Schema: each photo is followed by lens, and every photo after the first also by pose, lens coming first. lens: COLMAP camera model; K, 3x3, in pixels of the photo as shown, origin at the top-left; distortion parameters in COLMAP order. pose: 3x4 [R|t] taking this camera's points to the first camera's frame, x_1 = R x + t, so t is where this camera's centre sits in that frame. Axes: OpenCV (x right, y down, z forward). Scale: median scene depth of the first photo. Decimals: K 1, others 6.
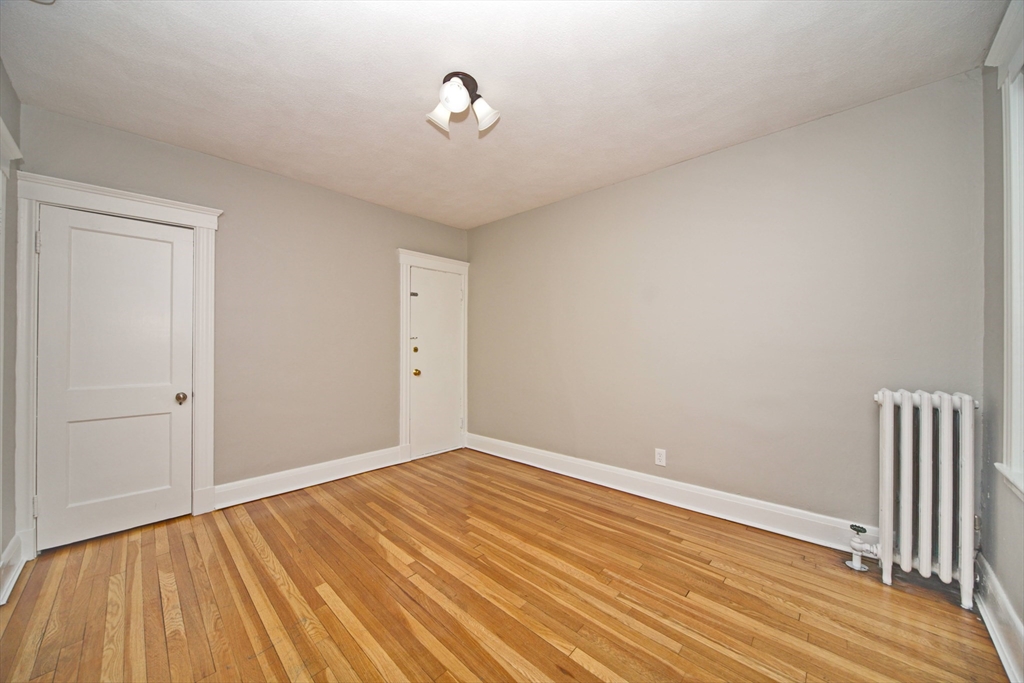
lens RADIAL K [[351.6, 0, 512.0], [0, 351.6, 341.5], [0, 0, 1]] dist [-0.001068, 0.000039]
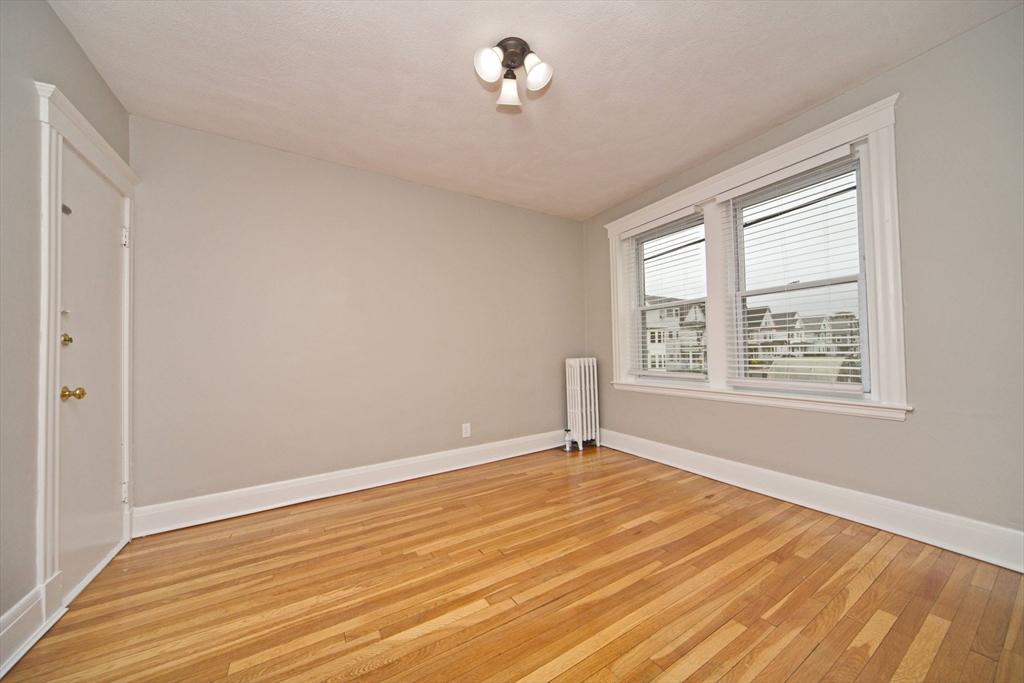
lens RADIAL K [[351.6, 0, 512.0], [0, 351.6, 341.5], [0, 0, 1]] dist [-0.001068, 0.000039]
pose [[0.282908, 0.024935, 0.958823, -0.889851], [0.008275, 0.999561, -0.028436, 0.069304], [-0.959111, 0.015979, 0.282578, 0.623969]]
